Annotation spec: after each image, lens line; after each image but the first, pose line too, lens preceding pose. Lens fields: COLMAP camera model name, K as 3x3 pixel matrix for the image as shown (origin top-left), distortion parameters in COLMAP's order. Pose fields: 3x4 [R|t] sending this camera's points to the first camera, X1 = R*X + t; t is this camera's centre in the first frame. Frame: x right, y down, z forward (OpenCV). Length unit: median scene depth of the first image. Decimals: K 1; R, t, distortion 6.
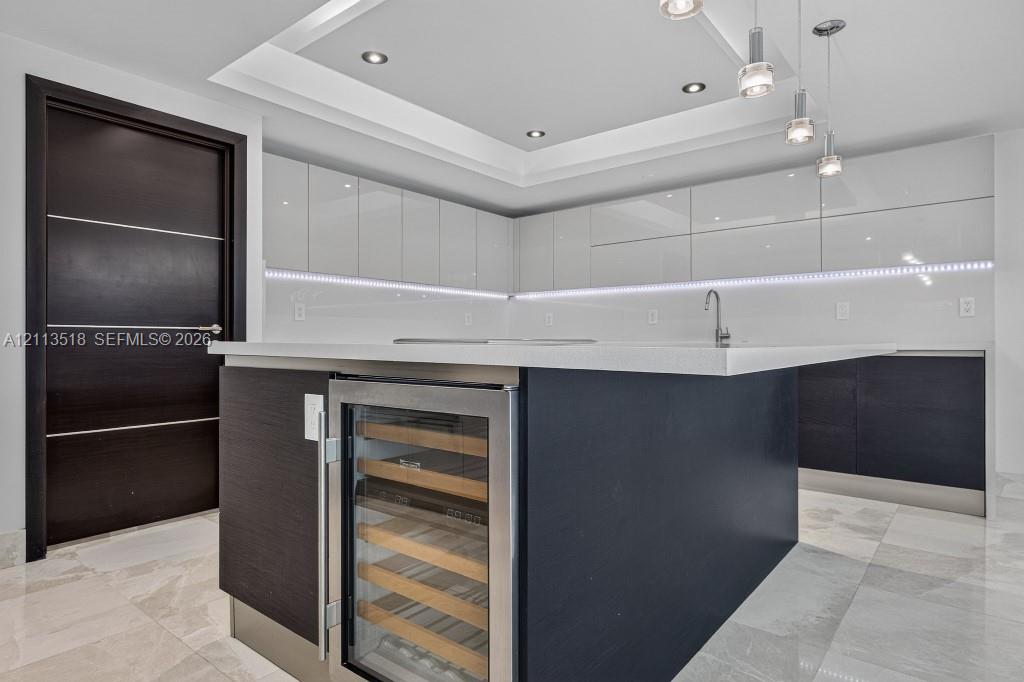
lens RADIAL K [[578.3, 0, 512.4], [0, 578.3, 342.1], [0, 0, 1]] dist [-0.002824, 0.000727]
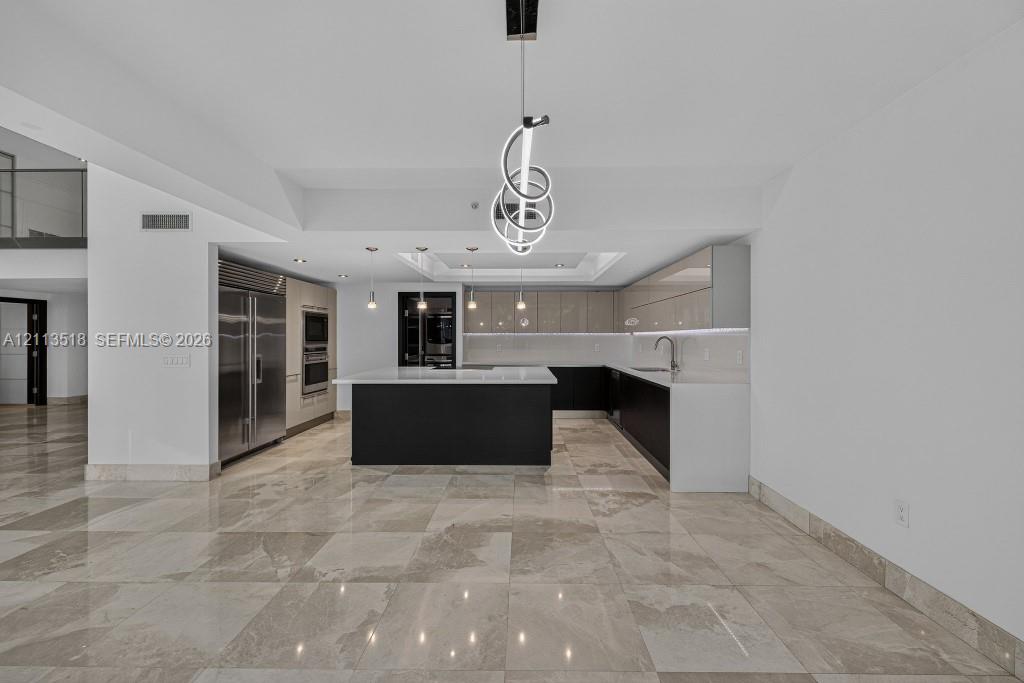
lens RADIAL K [[425.7, 0, 512.4], [0, 425.7, 340.9], [0, 0, 1]] dist [0.005273, -0.000403]
pose [[0.606370, 0.002092, -0.795180, 1.580937], [0.003175, 0.999982, 0.005052, -0.129719], [0.795177, -0.005588, 0.606352, -0.094351]]
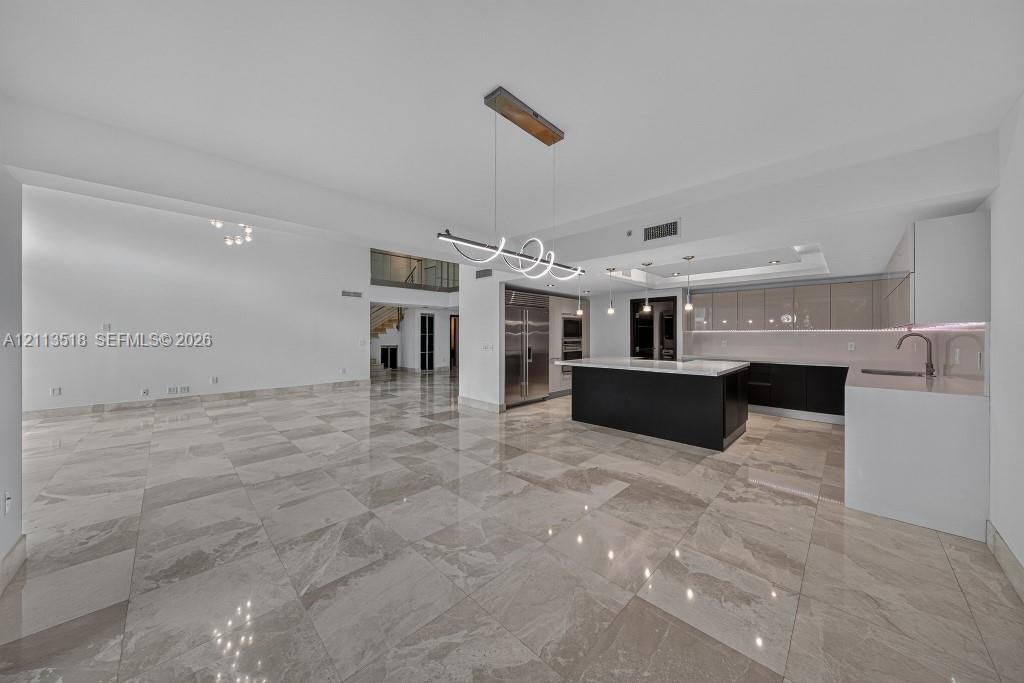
lens RADIAL K [[338.5, 0, 514.7], [0, 338.5, 337.9], [0, 0, 1]] dist [0.000195, -0.000278]
pose [[-0.109247, 0.005992, -0.993997, 1.848429], [0.000298, 0.999982, 0.005996, -0.128478], [0.994015, 0.000359, -0.109247, 0.268084]]
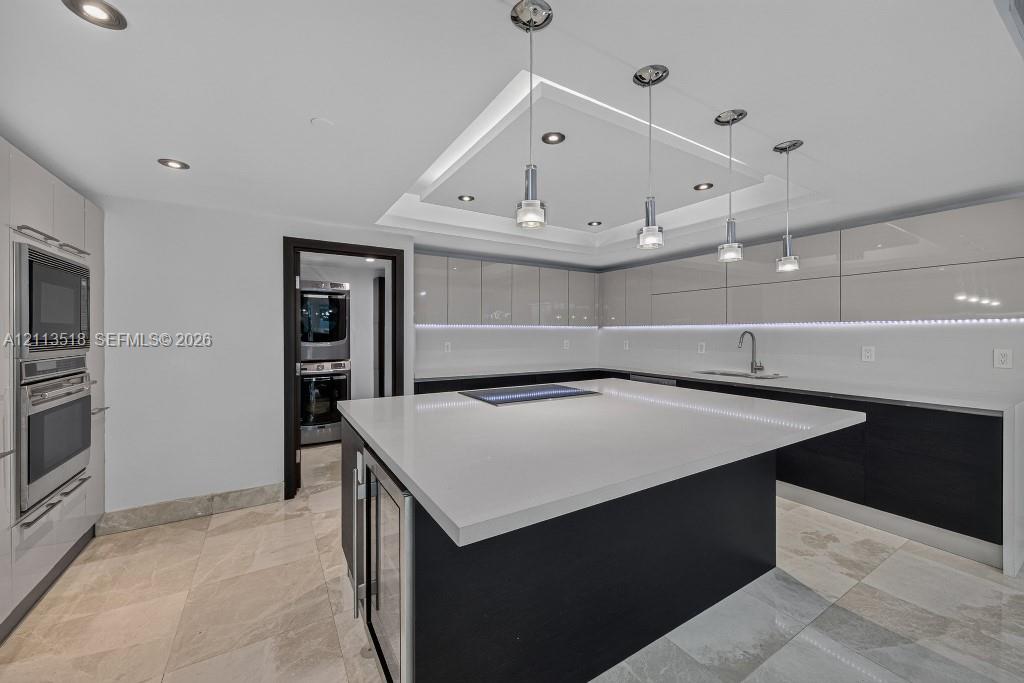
lens RADIAL K [[397.1, 0, 511.3], [0, 397.1, 336.8], [0, 0, 1]] dist [-0.000972, -0.000218]
pose [[0.942473, 0.002551, -0.334272, 0.232682], [0.001661, 0.999923, 0.012314, -0.135398], [0.334277, -0.012160, 0.942396, 0.037557]]
